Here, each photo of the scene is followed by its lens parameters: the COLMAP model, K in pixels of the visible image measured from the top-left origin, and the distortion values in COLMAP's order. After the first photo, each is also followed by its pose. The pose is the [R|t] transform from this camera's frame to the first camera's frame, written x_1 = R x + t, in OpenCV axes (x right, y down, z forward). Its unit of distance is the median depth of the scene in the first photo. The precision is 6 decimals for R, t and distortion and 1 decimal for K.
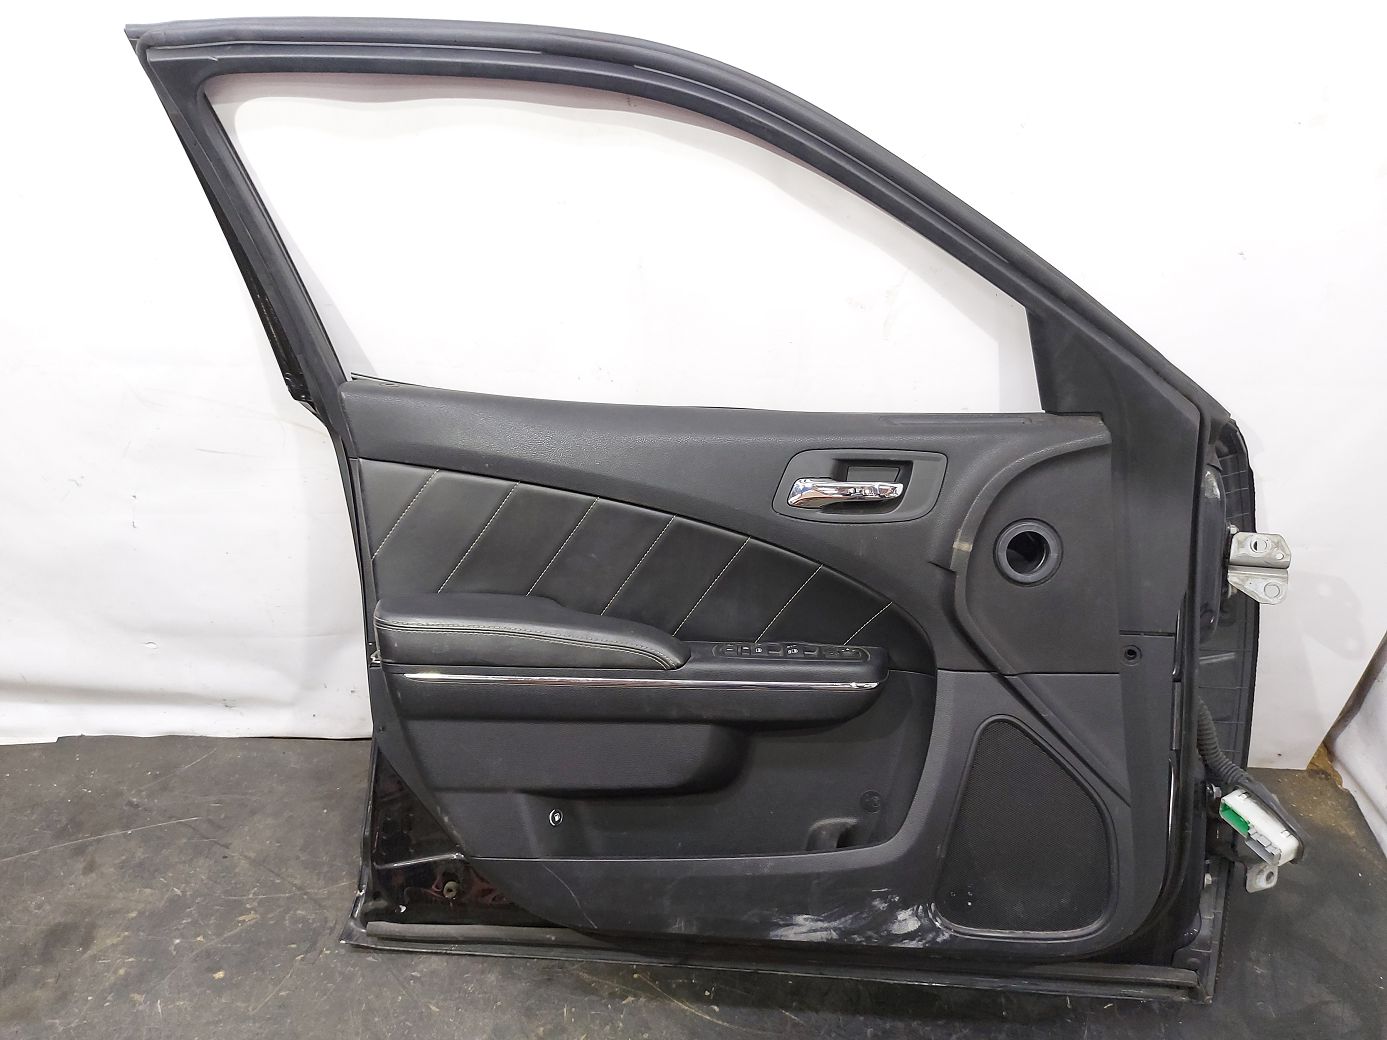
lens RADIAL K [[1030.7, 0, 686.4], [0, 1030.7, 495.5], [0, 0, 1]] dist [0.025637, -0.048311]
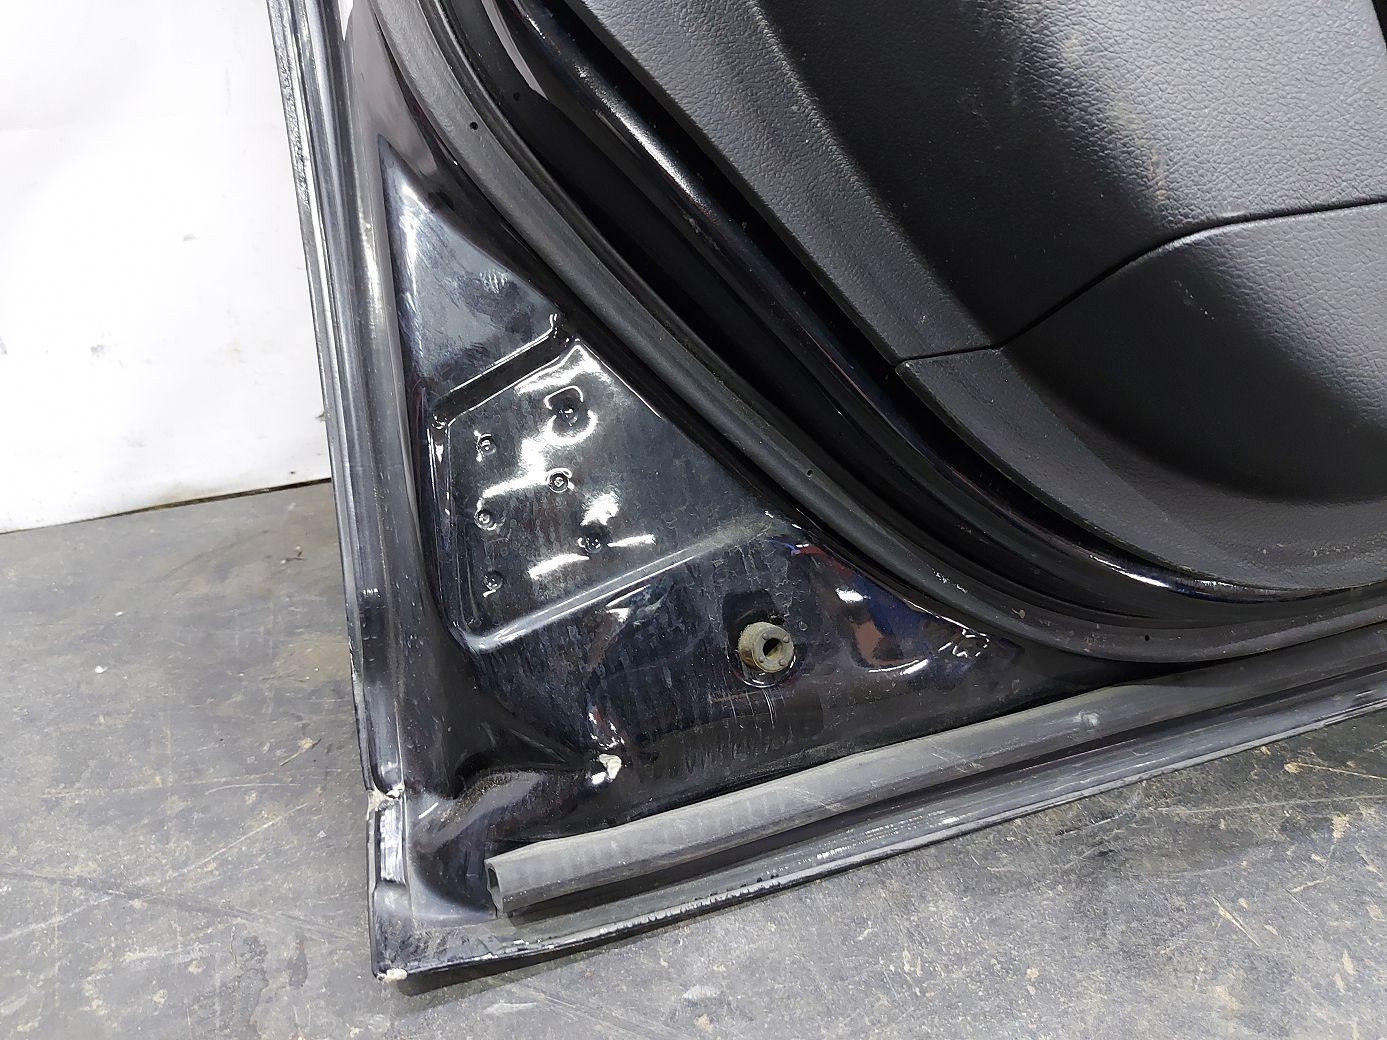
lens RADIAL K [[1030.7, 0, 684.6], [0, 1030.7, 525.5], [0, 0, 1]] dist [0.025637, -0.048311]
pose [[0.909835, -0.183124, 0.372377, -0.378029], [0.191992, 0.981304, 0.013479, 0.371614], [-0.367884, 0.059230, 0.927984, 0.815963]]
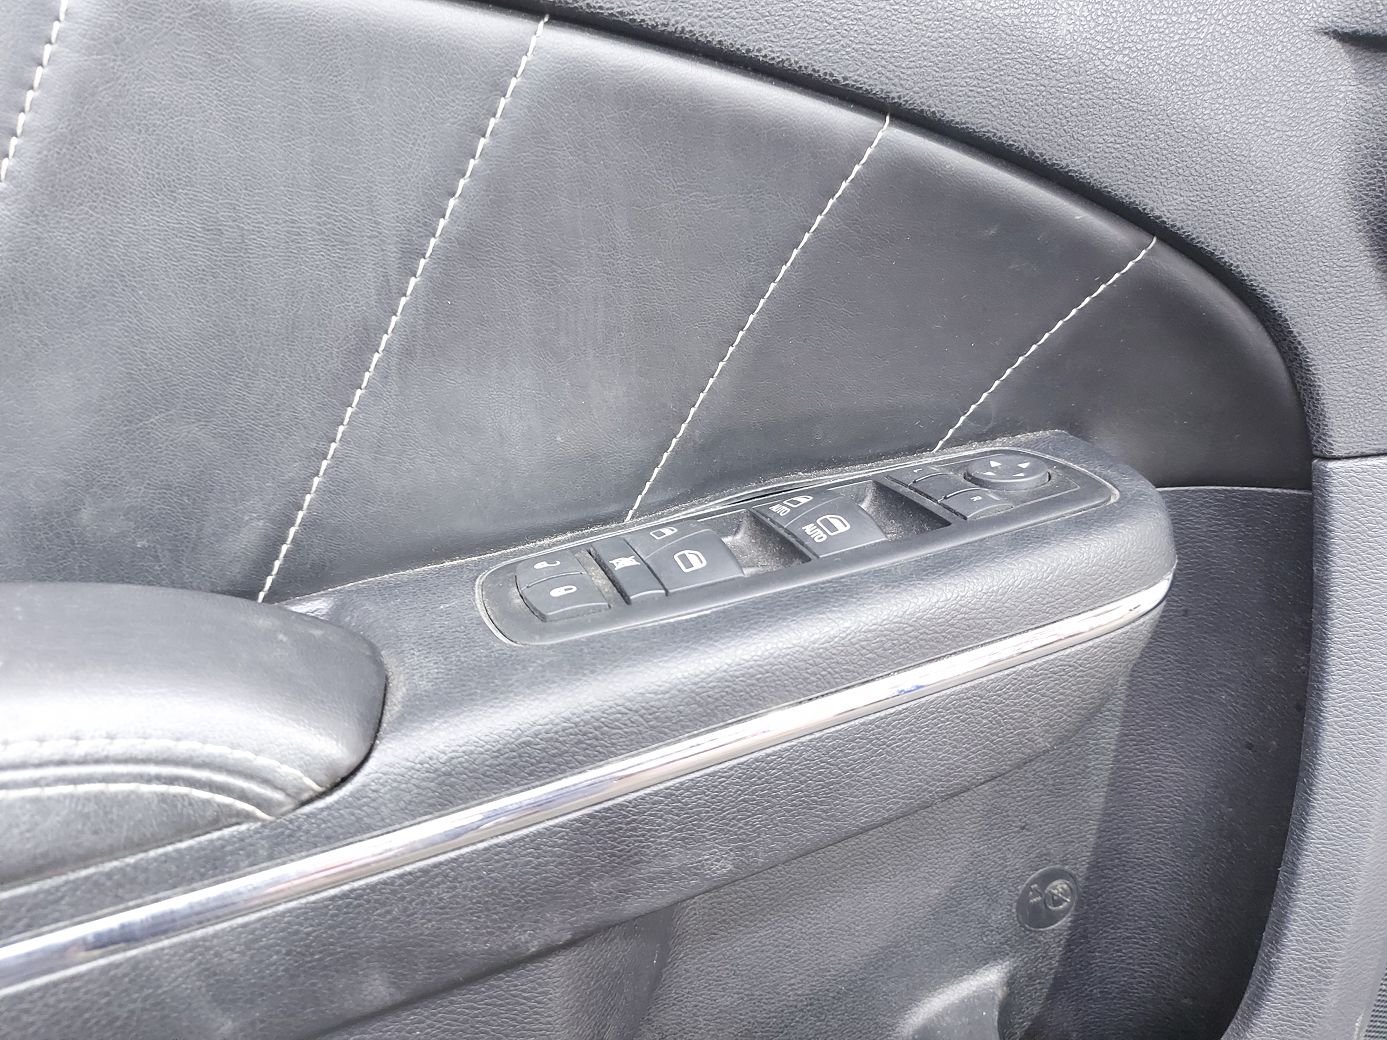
lens RADIAL K [[1030.7, 0, 686.5], [0, 1030.7, 524.7], [0, 0, 1]] dist [0.025637, -0.048311]
pose [[0.917243, -0.241800, 0.316539, 0.000964], [0.163699, 0.953290, 0.253850, 0.083590], [-0.363135, -0.181025, 0.913982, 0.768365]]
